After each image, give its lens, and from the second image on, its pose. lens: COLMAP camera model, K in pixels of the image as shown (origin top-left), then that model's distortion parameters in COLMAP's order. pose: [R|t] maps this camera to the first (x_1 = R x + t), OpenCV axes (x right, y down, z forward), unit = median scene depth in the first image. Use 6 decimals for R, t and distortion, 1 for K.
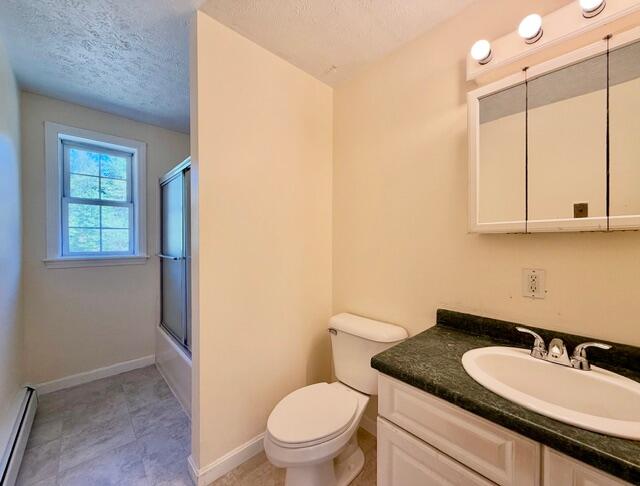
lens RADIAL K [[254.2, 0, 321.1], [0, 254.2, 243.4], [0, 0, 1]] dist [0.000930, 0.000122]
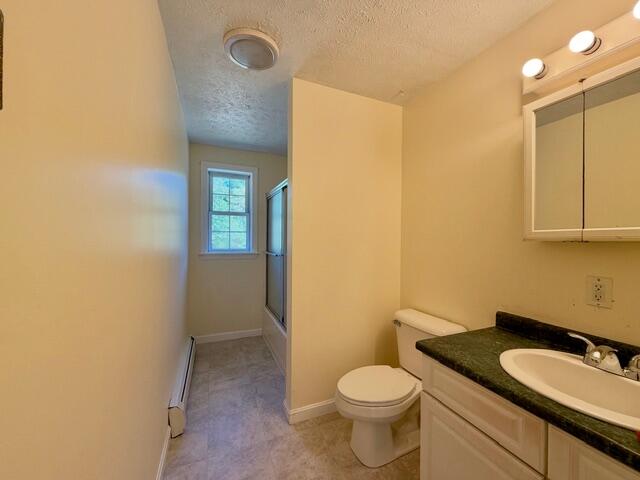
lens RADIAL K [[256.0, 0, 318.4], [0, 256.0, 239.8], [0, 0, 1]] dist [-0.001082, -0.000202]
pose [[0.936959, 0.007056, -0.349367, 0.130178], [-0.009705, 0.999936, -0.005832, -0.022394], [0.349303, 0.008855, 0.936968, -0.236878]]
